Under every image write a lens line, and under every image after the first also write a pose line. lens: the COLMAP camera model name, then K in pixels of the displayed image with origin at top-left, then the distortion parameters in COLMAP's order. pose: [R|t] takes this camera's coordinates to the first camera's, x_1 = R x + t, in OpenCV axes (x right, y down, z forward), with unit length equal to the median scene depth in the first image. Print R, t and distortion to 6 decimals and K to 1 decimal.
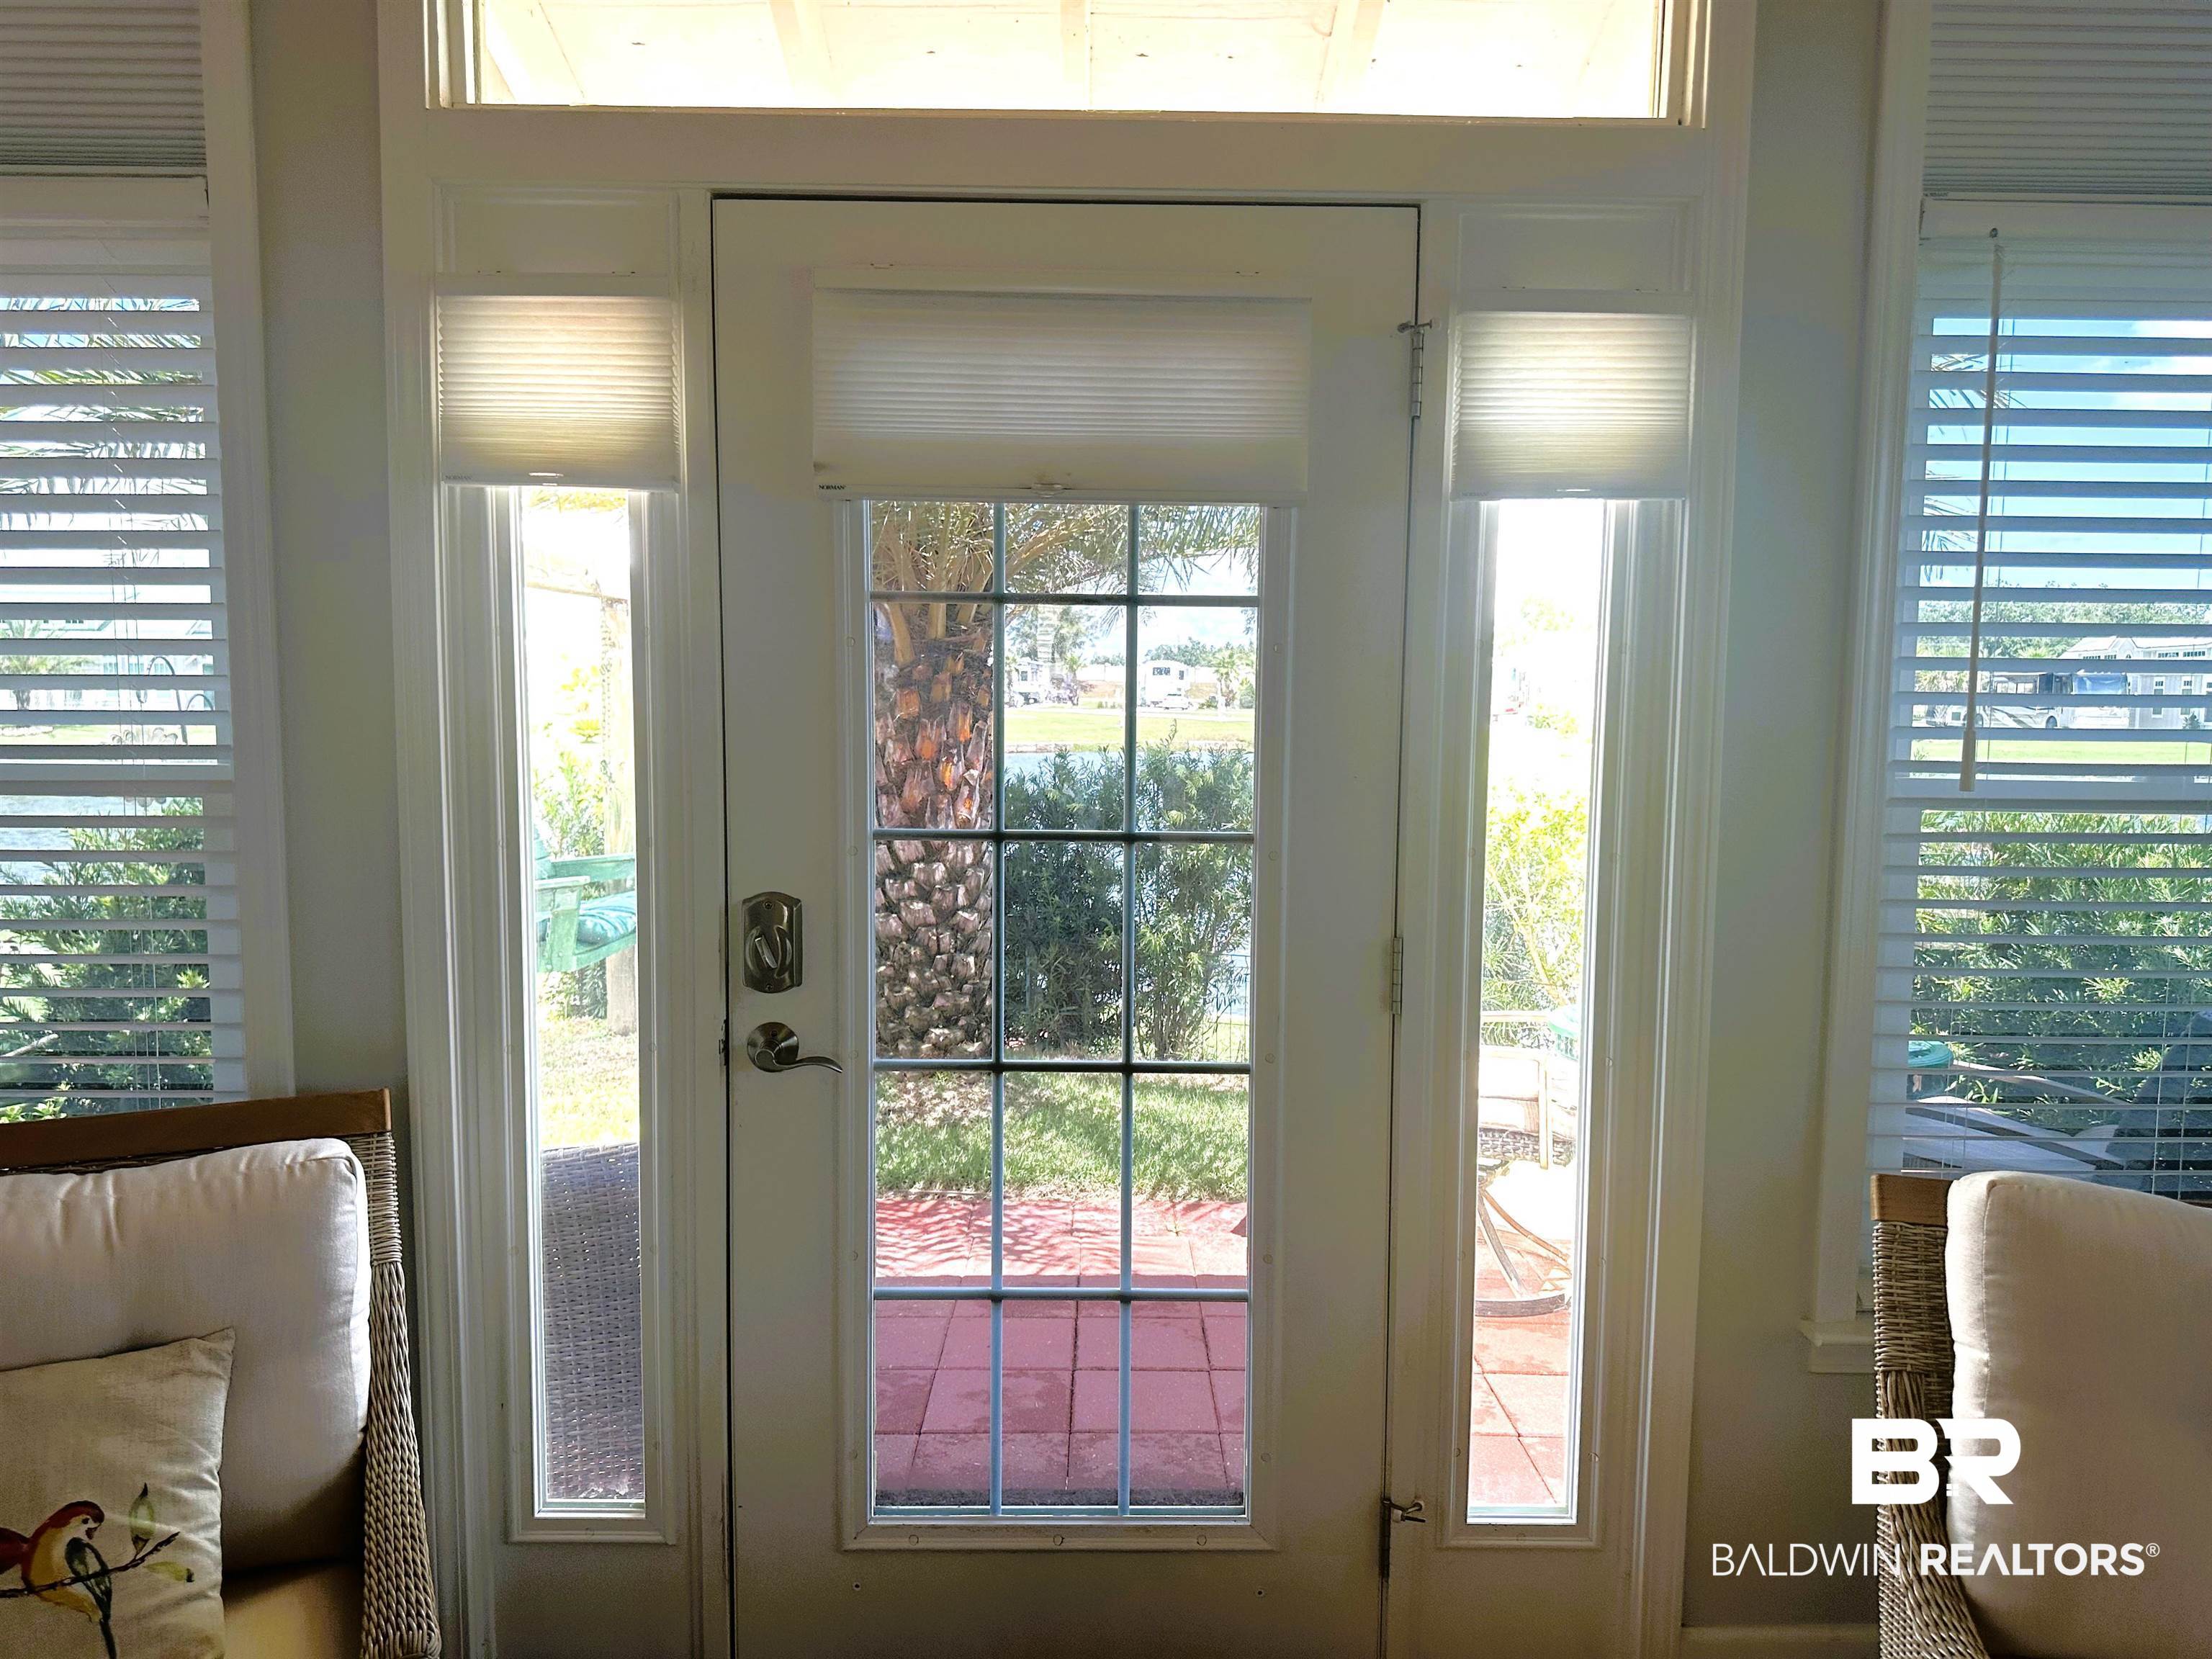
lens RADIAL K [[1568.0, 0, 1099.4], [0, 1568.0, 827.7], [0, 0, 1]] dist [0.031187, -0.004405]
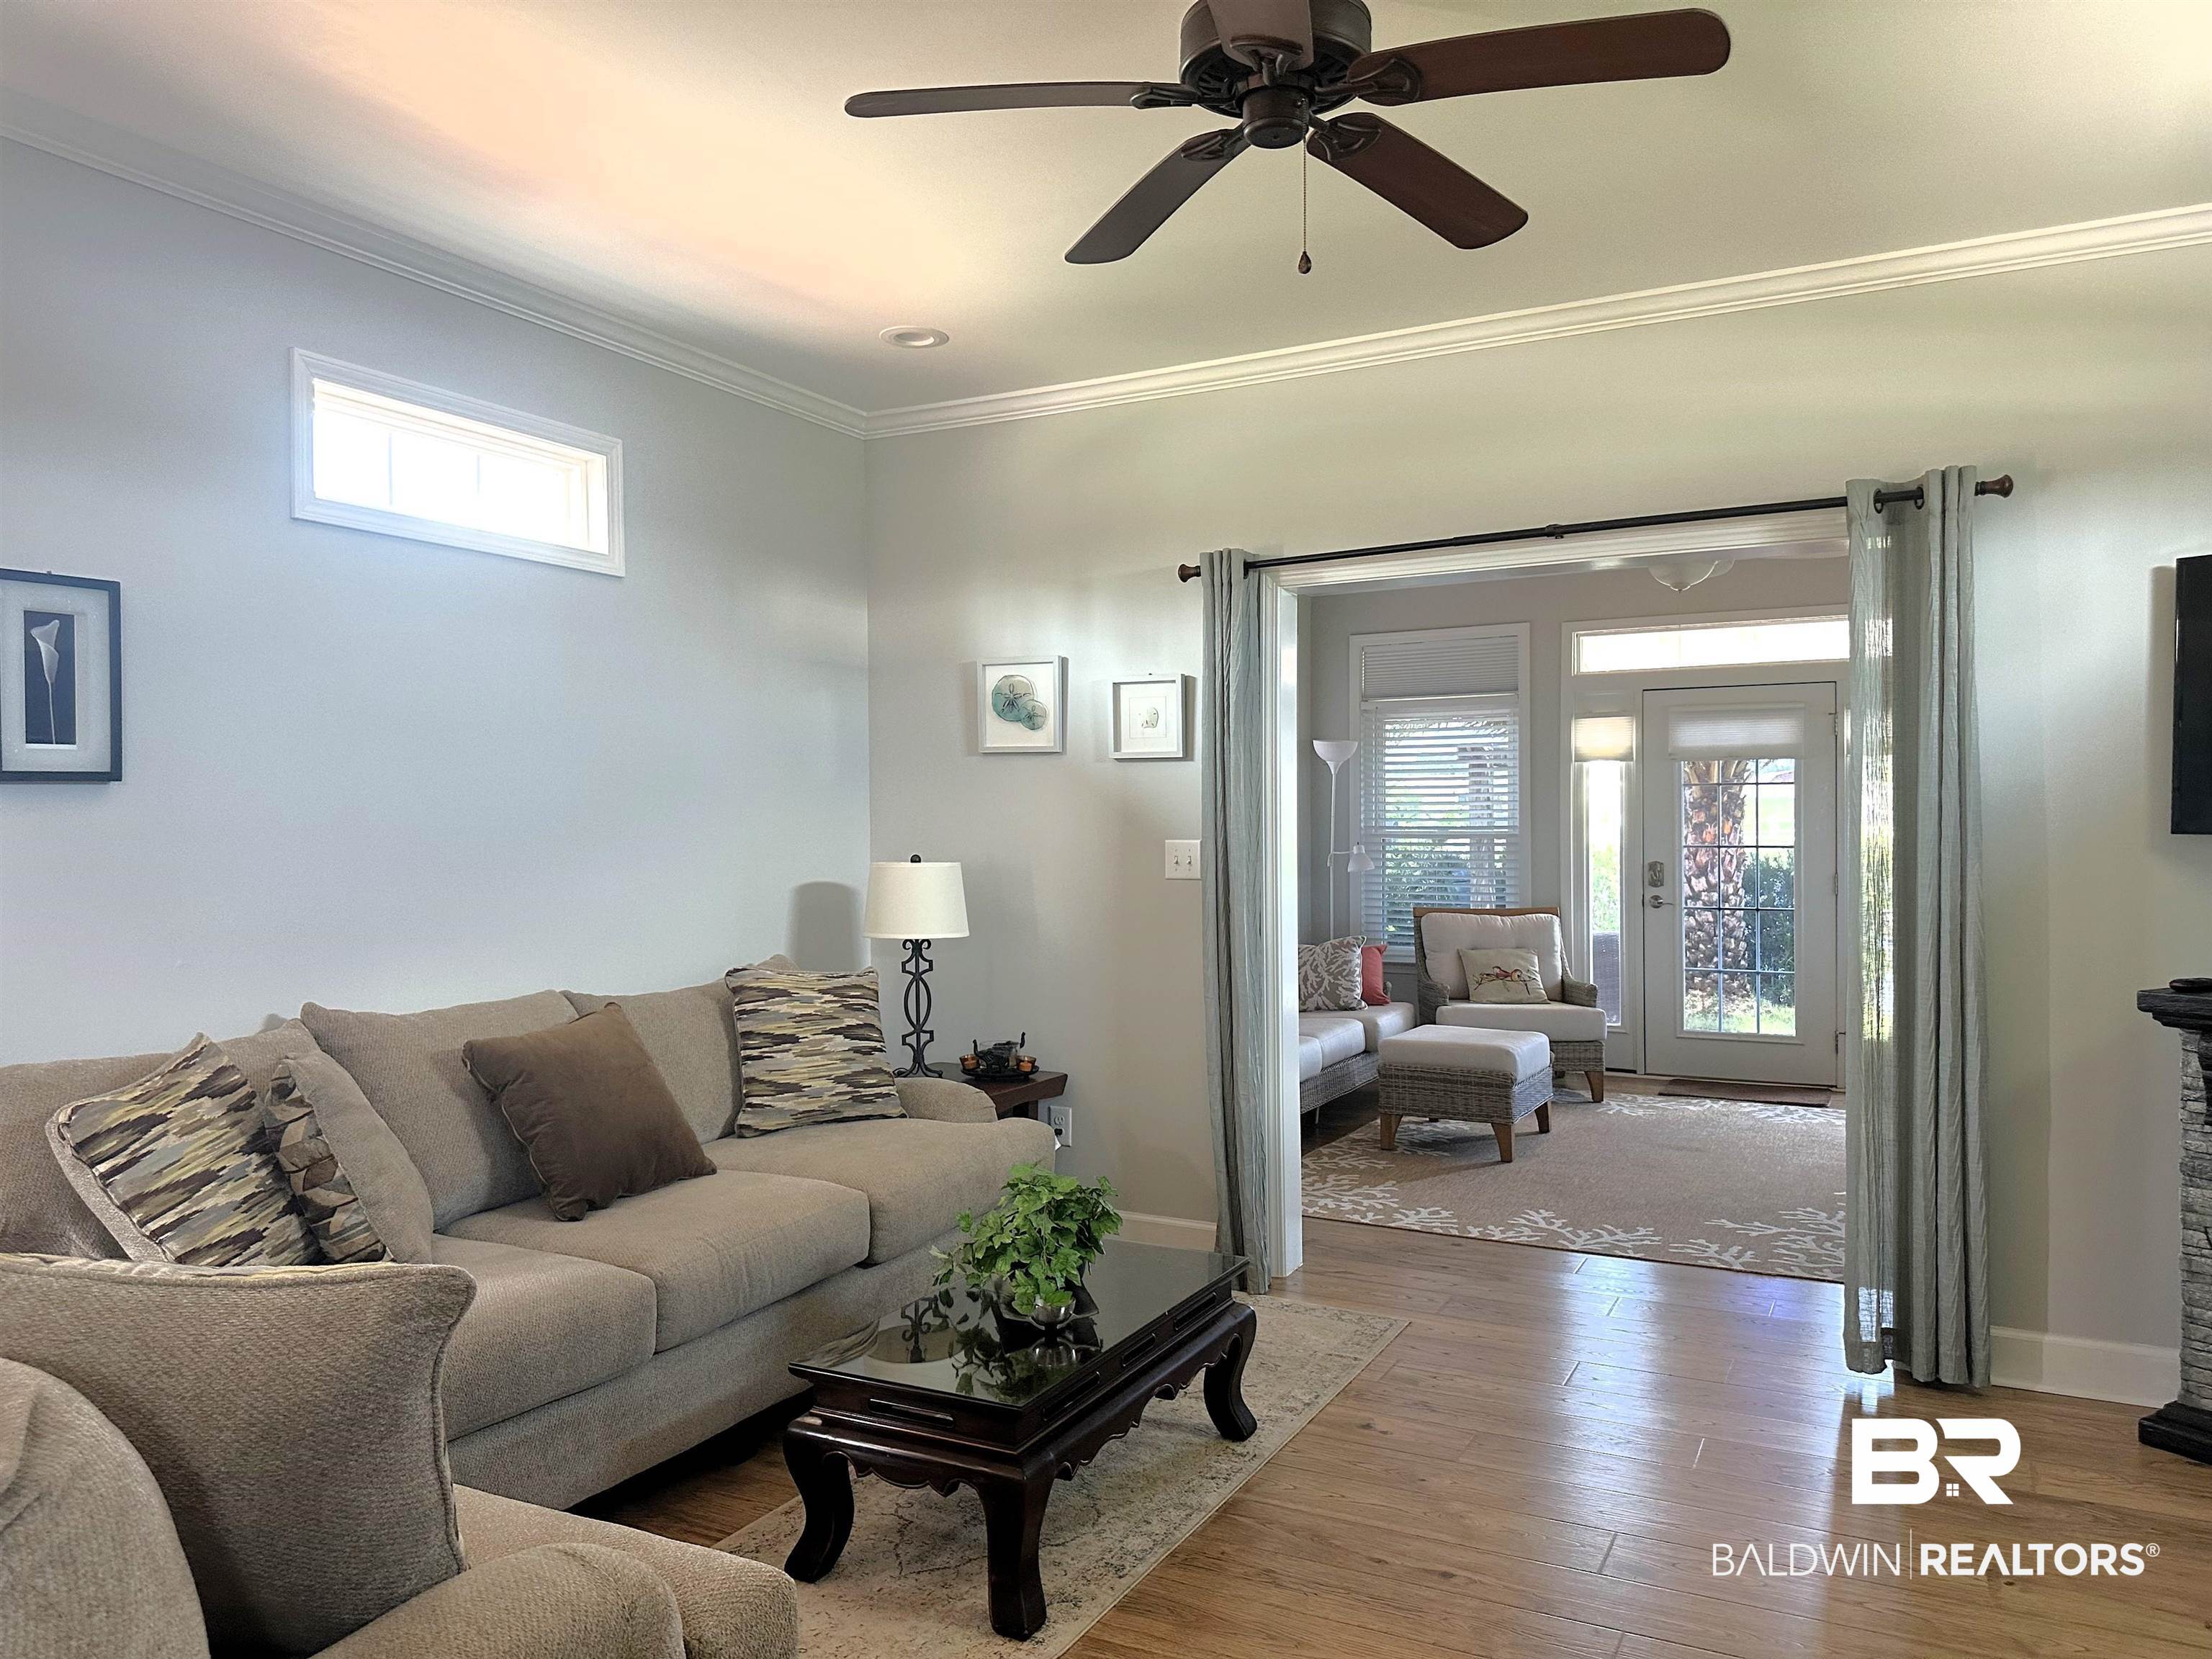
lens RADIAL K [[1568.0, 0, 1101.5], [0, 1568.0, 814.4], [0, 0, 1]] dist [0.031187, -0.004405]
pose [[0.881019, -0.013872, -0.472878, 0.185126], [-0.028037, 0.996282, -0.081462, 0.121938], [0.472250, 0.085028, 0.877354, -1.332498]]
